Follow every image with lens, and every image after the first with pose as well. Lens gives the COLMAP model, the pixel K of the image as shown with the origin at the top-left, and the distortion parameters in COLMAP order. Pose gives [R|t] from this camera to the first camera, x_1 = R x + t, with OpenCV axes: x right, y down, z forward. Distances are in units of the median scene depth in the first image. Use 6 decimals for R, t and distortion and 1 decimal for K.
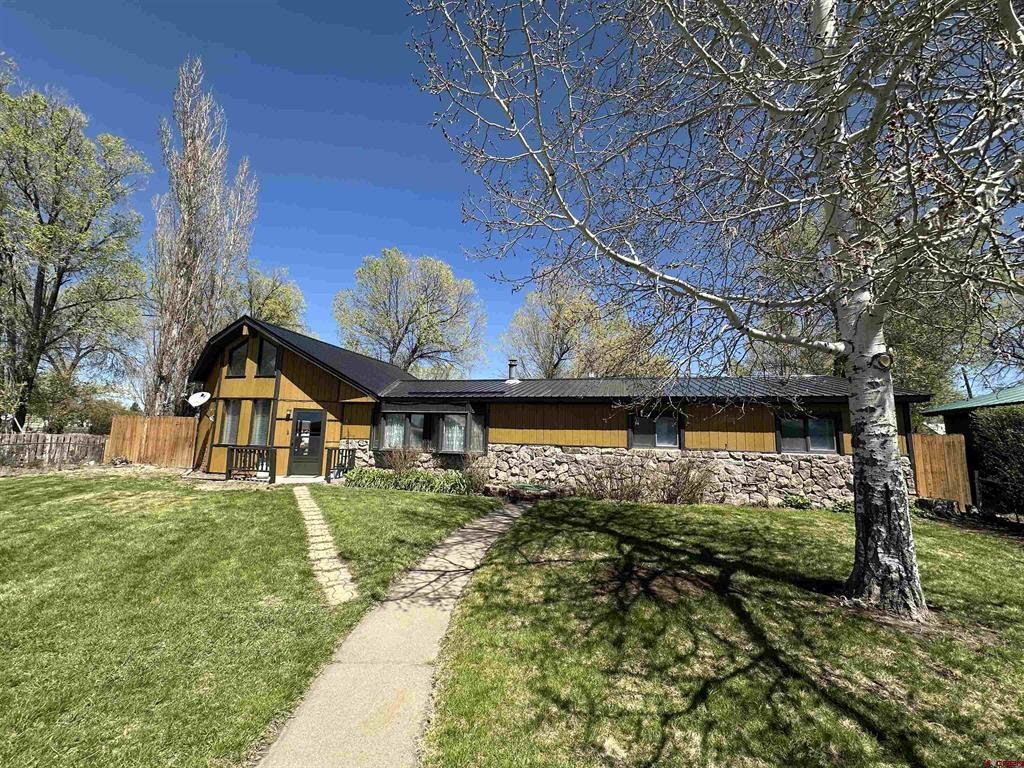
lens RADIAL K [[407.7, 0, 508.2], [0, 407.7, 377.3], [0, 0, 1]] dist [-0.003314, 0.001160]
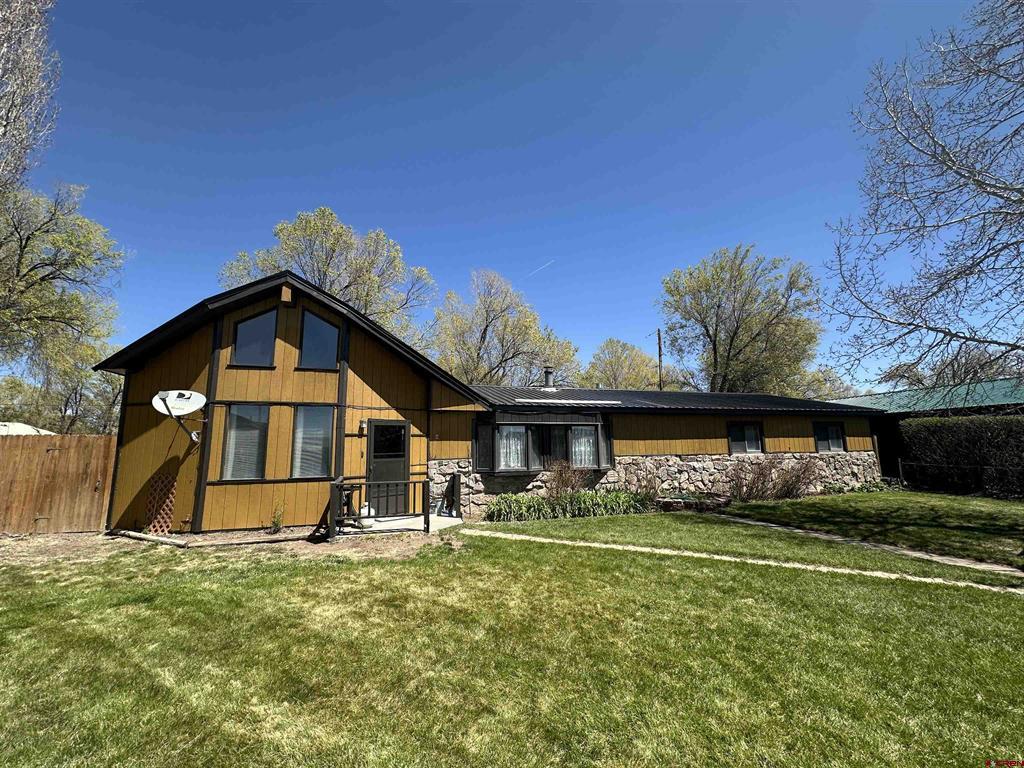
lens RADIAL K [[407.7, 0, 515.3], [0, 407.7, 381.5], [0, 0, 1]] dist [-0.003314, 0.001160]
pose [[0.855064, 0.046212, 0.516459, -0.681835], [-0.041470, 0.998925, -0.020725, 0.017218], [-0.516861, -0.003697, 0.856061, 0.288048]]
